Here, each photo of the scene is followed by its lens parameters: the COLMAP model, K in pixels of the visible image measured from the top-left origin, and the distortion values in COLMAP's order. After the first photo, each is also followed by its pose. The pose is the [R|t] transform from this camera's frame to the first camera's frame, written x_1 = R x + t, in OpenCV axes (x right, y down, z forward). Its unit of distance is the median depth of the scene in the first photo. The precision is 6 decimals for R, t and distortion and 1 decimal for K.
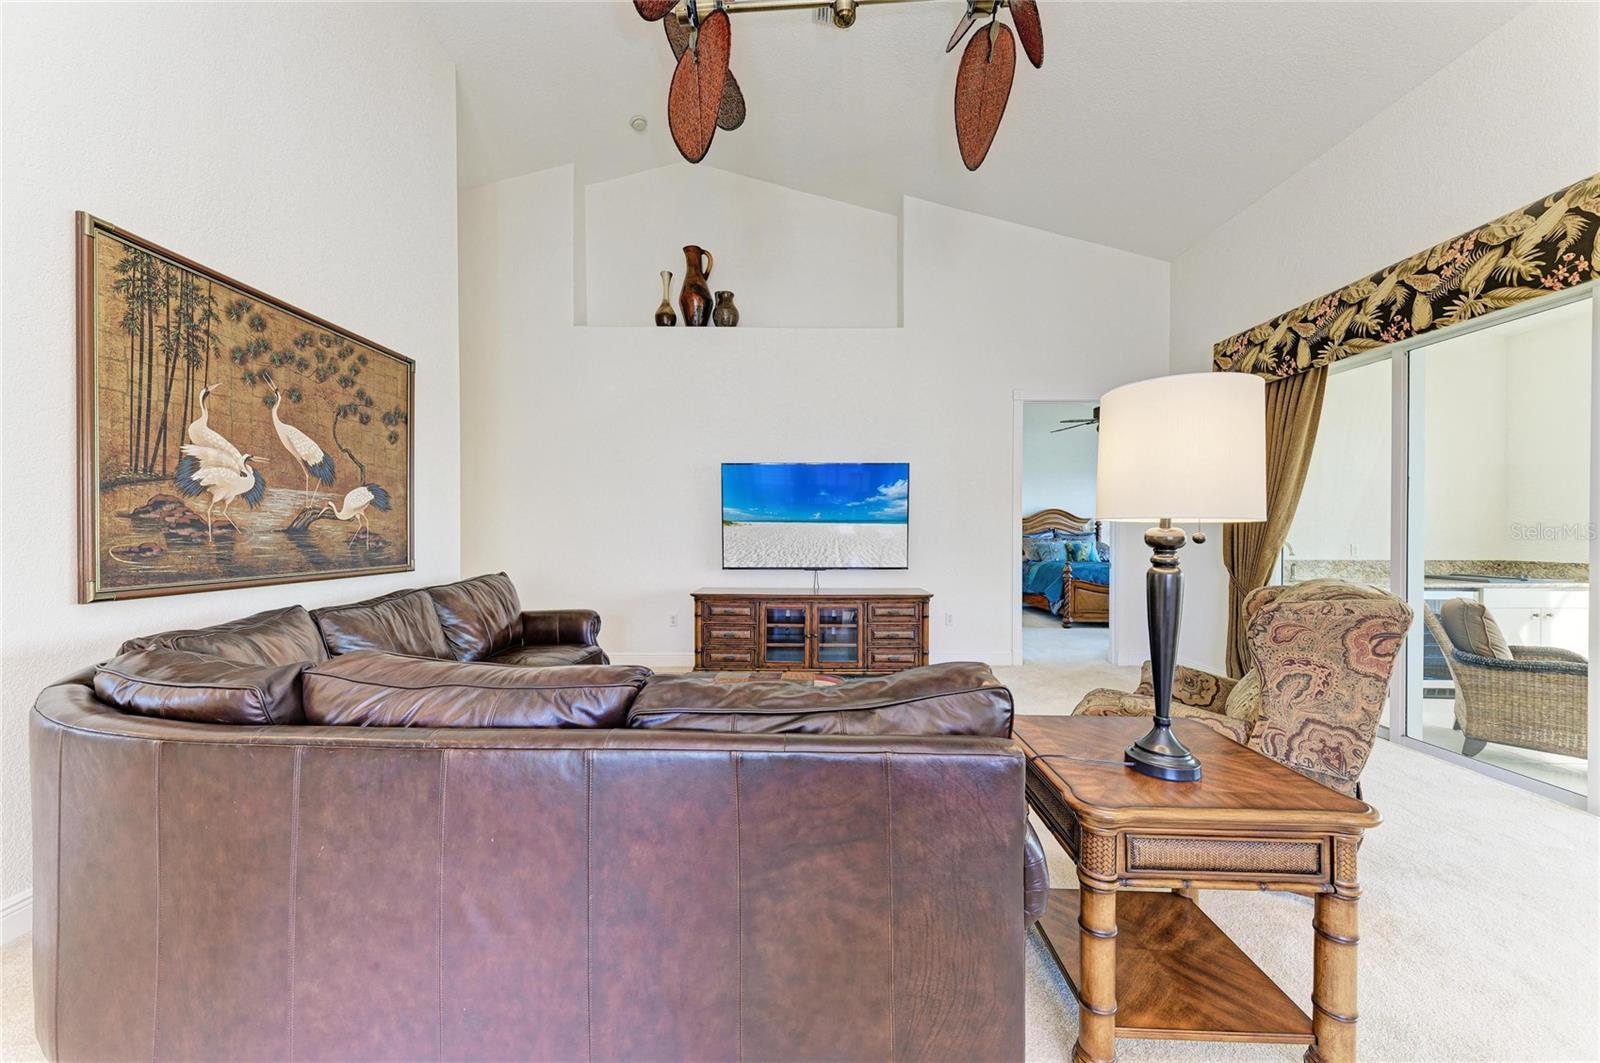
lens RADIAL K [[559.6, 0, 801.9], [0, 559.6, 536.2], [0, 0, 1]] dist [0.012254, -0.003941]
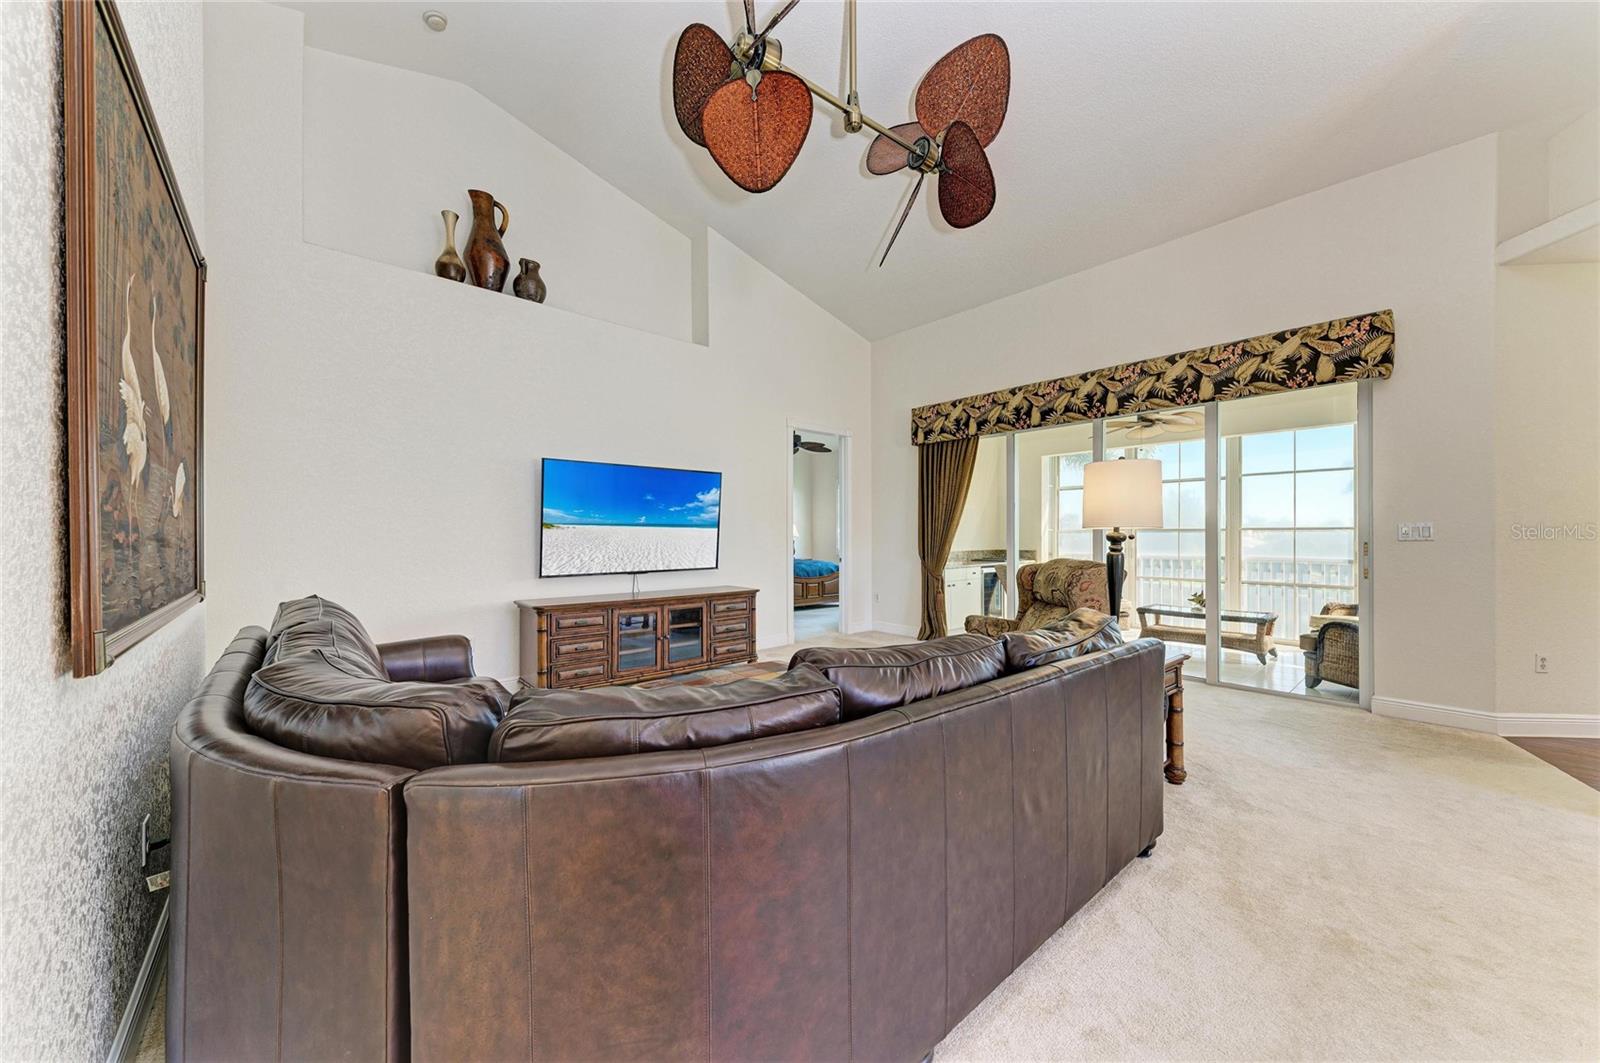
lens RADIAL K [[559.6, 0, 801.9], [0, 559.6, 536.2], [0, 0, 1]] dist [0.012254, -0.003941]
pose [[0.754248, -0.003238, 0.656581, -0.594483], [0.007852, 0.999961, -0.004089, 0.000549], [-0.656542, 0.008239, 0.754244, 0.095768]]
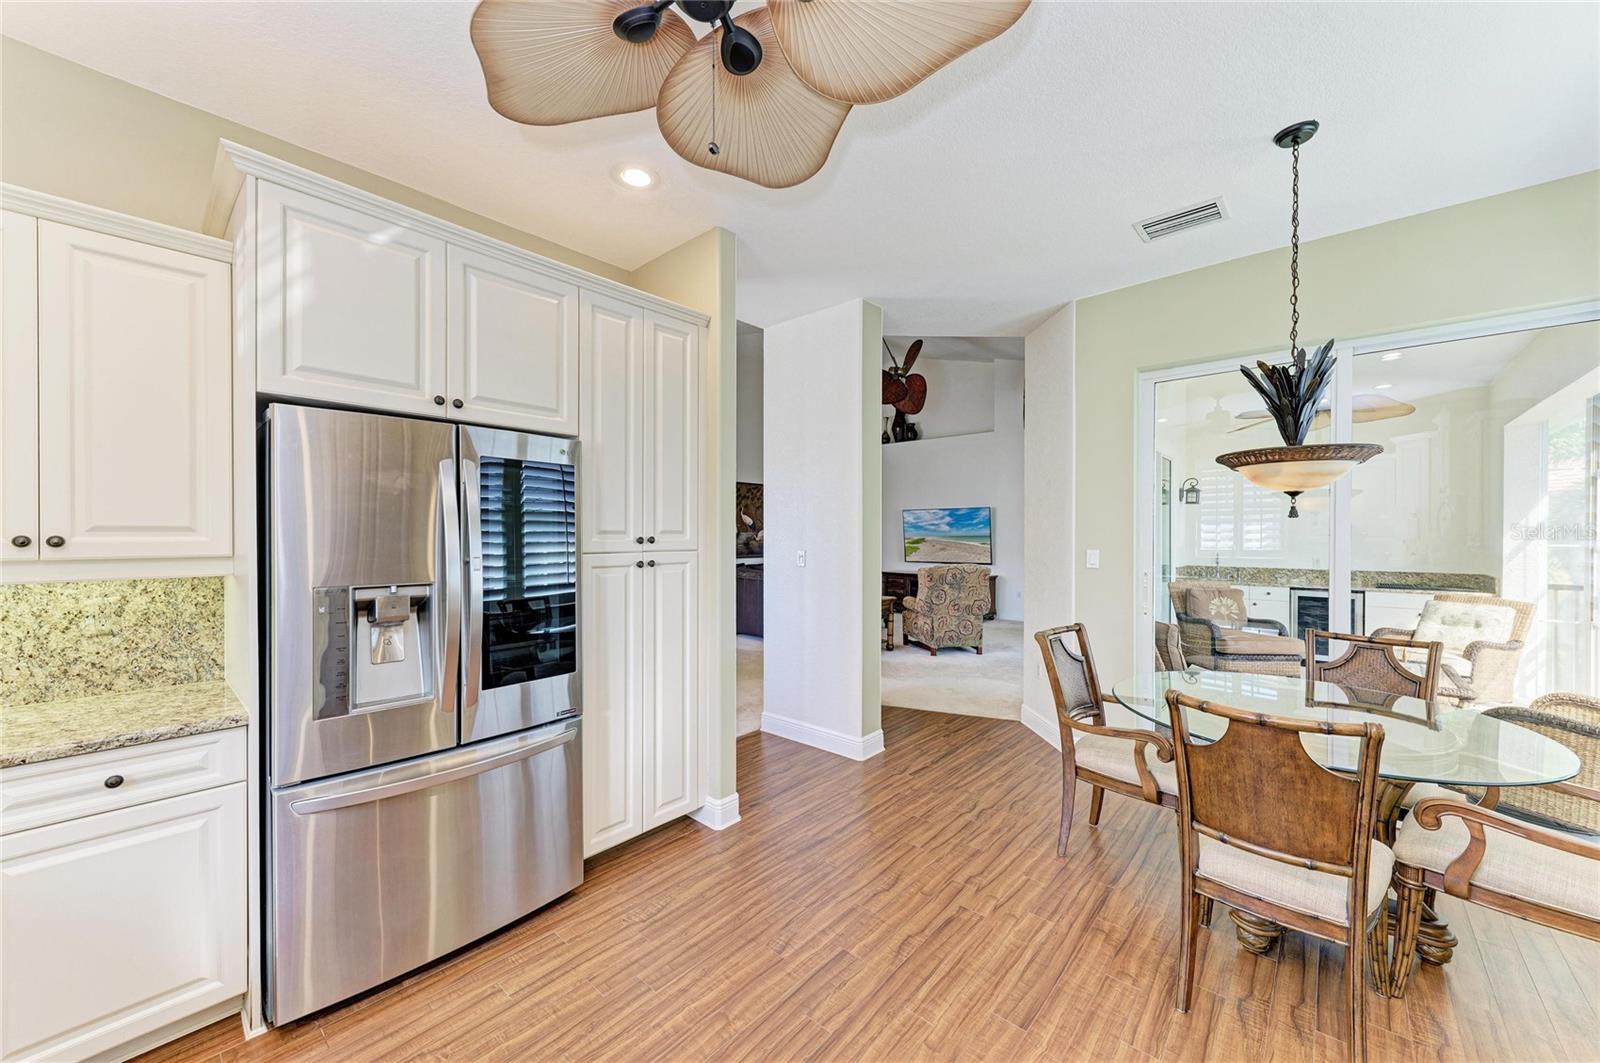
lens RADIAL K [[593.5, 0, 800.7], [0, 593.5, 534.6], [0, 0, 1]] dist [0.020375, -0.007171]
pose [[0.737408, -0.001125, -0.675446, 1.508948], [-0.004914, 0.999963, -0.007030, -0.032892], [0.675429, 0.008504, 0.737376, -1.229606]]
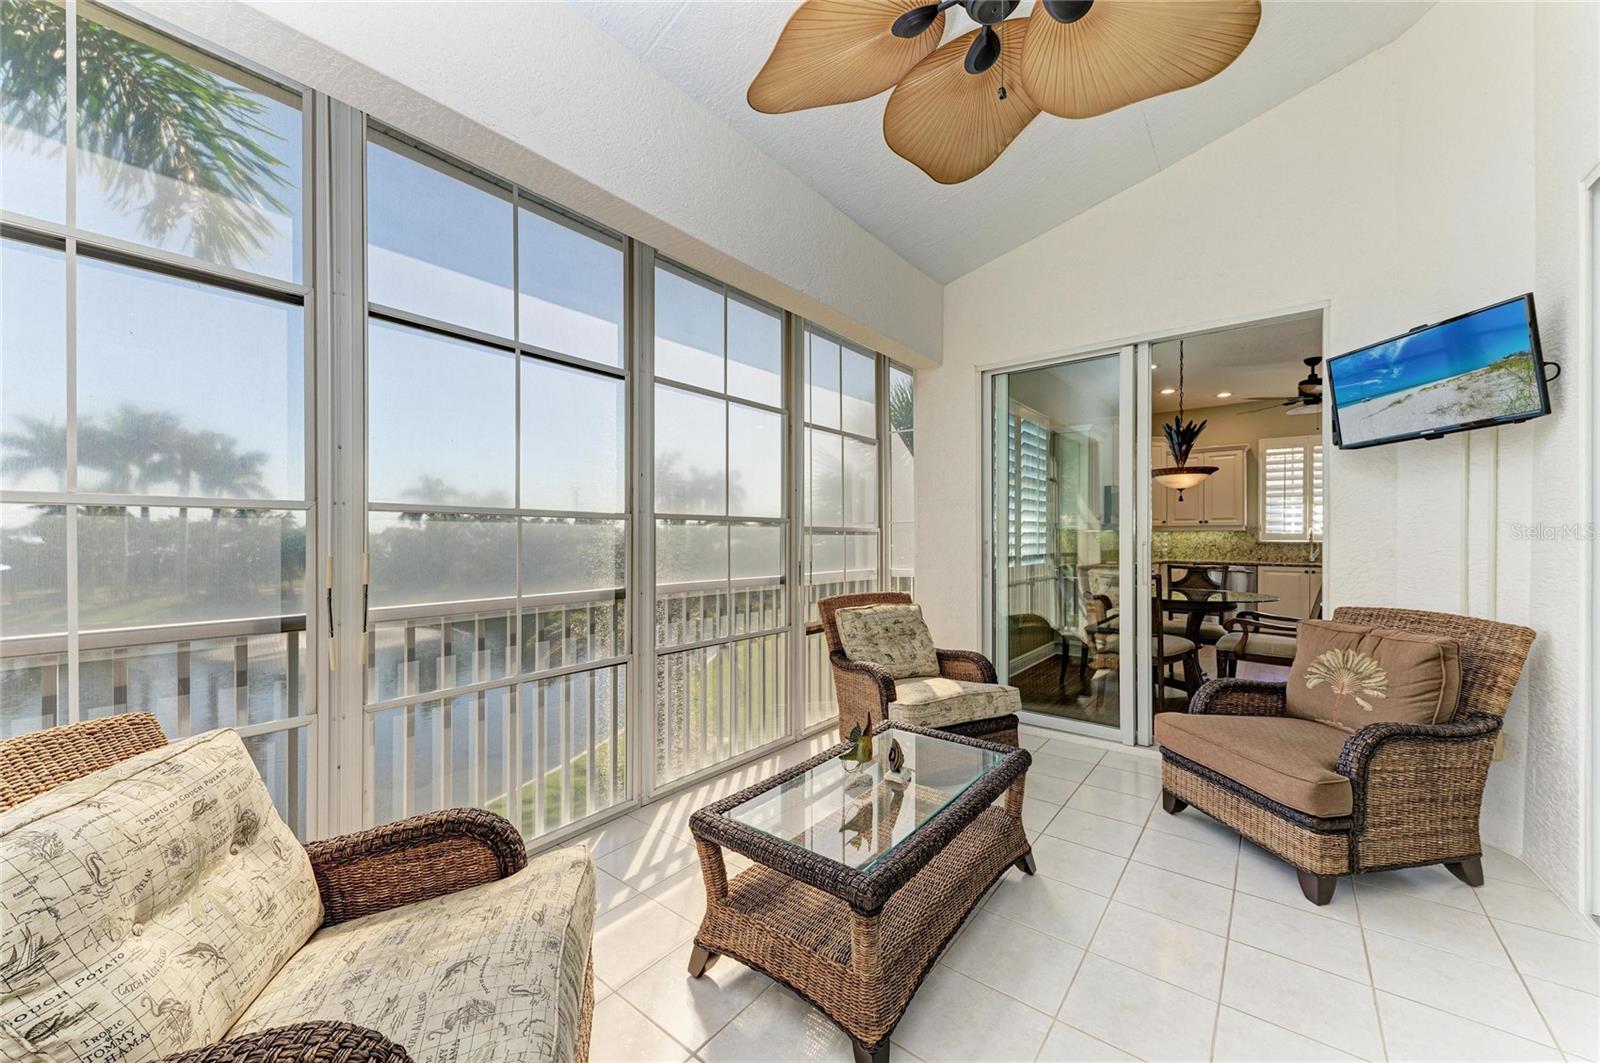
lens RADIAL K [[593.5, 0, 800.7], [0, 593.5, 534.6], [0, 0, 1]] dist [0.020375, -0.007171]
pose [[-0.771071, -0.001752, 0.636747, 1.274028], [0.002577, 0.999979, 0.005872, 0.005089], [-0.636744, 0.006168, -0.771051, 1.124967]]
